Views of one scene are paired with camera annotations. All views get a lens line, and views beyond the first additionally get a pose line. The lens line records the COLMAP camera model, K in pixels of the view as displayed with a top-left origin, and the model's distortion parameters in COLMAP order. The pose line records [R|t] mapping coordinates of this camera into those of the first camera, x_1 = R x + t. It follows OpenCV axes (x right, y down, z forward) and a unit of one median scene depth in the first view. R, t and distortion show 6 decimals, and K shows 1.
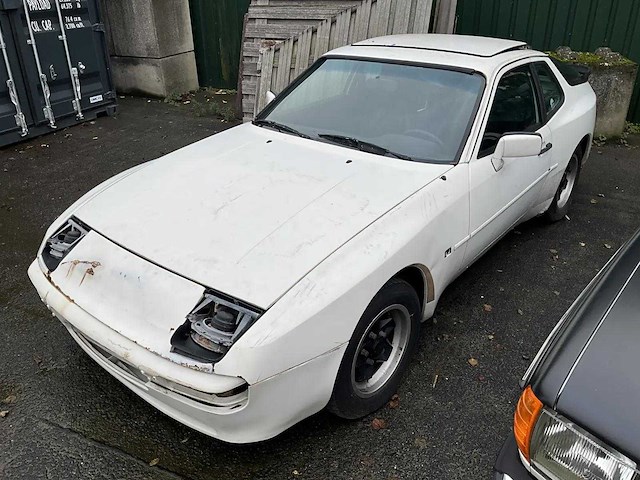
lens RADIAL K [[532.7, 0, 320.0], [0, 532.7, 240.0], [0, 0, 1]] dist [0.105394, -0.213926]
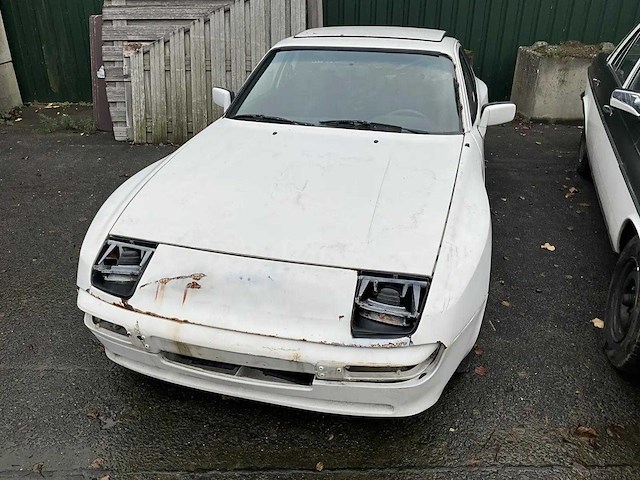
lens RADIAL K [[532.7, 0, 320.0], [0, 532.7, 240.0], [0, 0, 1]] dist [0.105394, -0.213926]
pose [[0.909228, -0.167864, 0.380954, -0.227105], [0.173967, 0.984575, 0.018635, 0.001693], [-0.378206, 0.049329, 0.924406, 0.041814]]
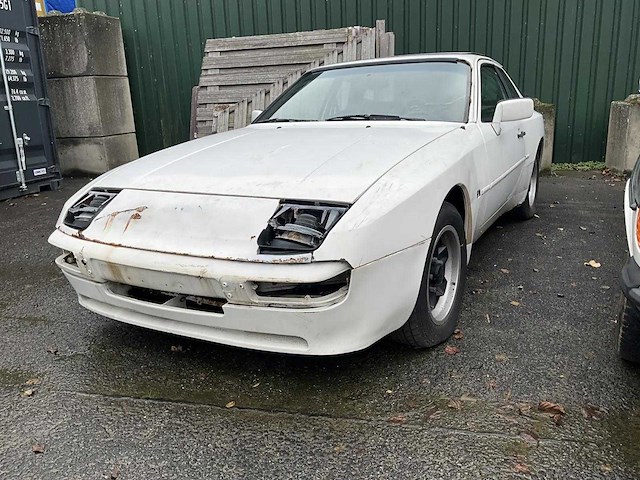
lens RADIAL K [[532.7, 0, 320.0], [0, 532.7, 240.0], [0, 0, 1]] dist [0.105394, -0.213926]
pose [[0.982935, -0.072096, 0.169234, -0.110768], [0.107242, 0.972069, -0.208763, 0.132290], [-0.149456, 0.223349, 0.963212, 0.026482]]
